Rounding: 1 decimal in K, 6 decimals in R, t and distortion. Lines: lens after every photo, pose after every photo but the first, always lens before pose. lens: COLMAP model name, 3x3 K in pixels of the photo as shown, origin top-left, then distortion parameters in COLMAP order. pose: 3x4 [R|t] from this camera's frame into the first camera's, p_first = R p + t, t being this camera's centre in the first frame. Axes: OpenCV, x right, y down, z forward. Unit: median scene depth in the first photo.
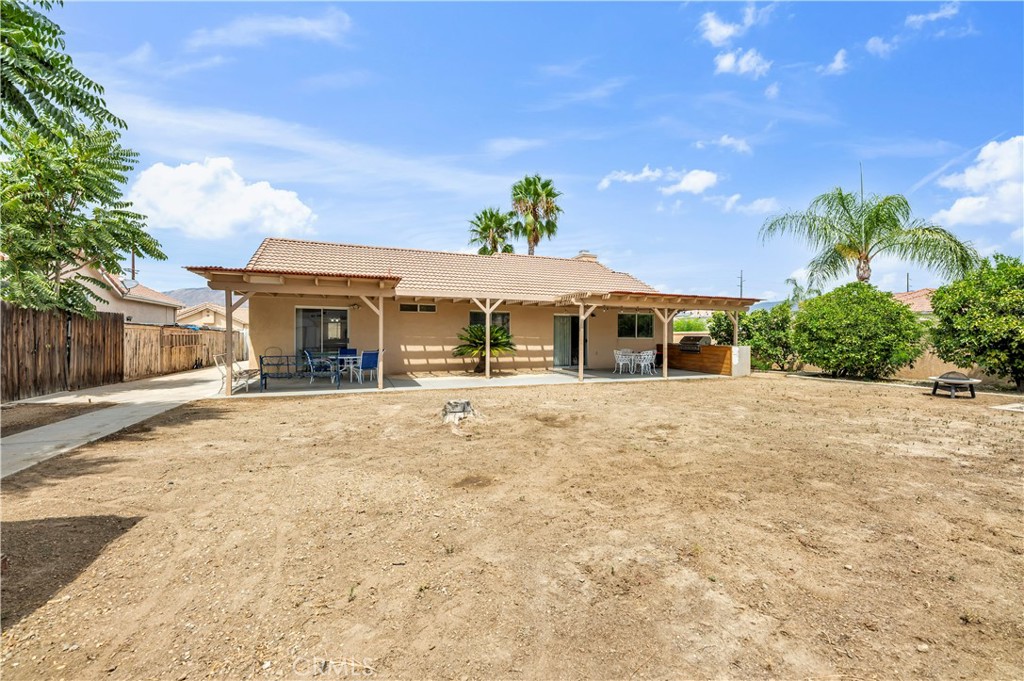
lens RADIAL K [[409.6, 0, 517.8], [0, 409.6, 341.4], [0, 0, 1]] dist [0.015687, -0.008429]
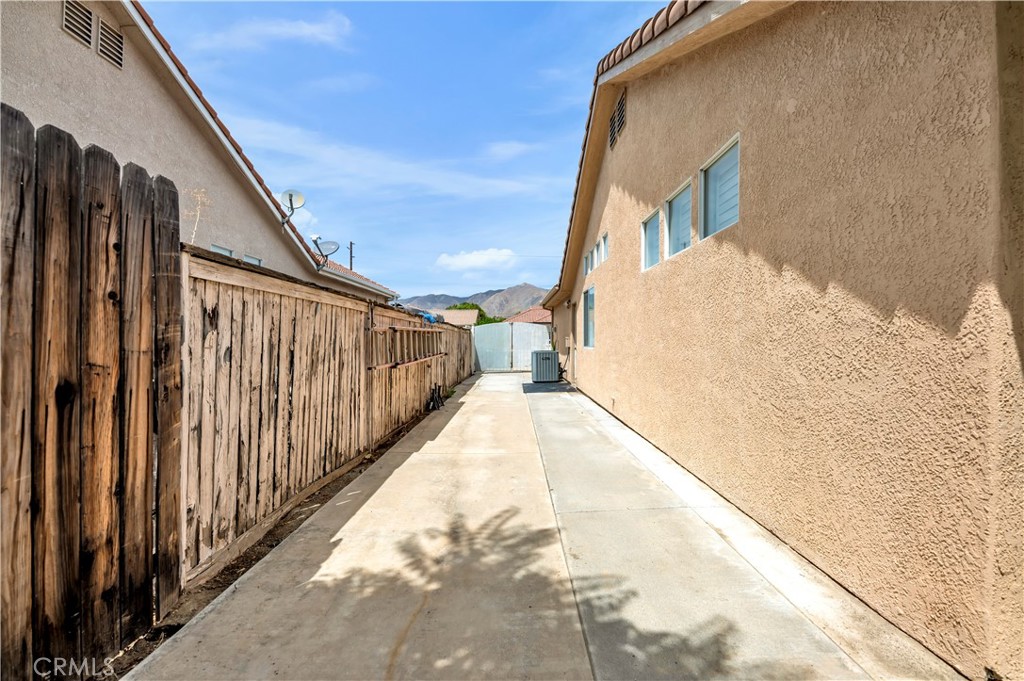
lens RADIAL K [[409.6, 0, 517.8], [0, 409.6, 341.4], [0, 0, 1]] dist [0.015687, -0.008429]
pose [[0.933578, 0.003254, -0.358360, -0.677346], [-0.005705, 0.999967, -0.005782, -0.005328], [0.358329, 0.007442, 0.933566, 0.784858]]
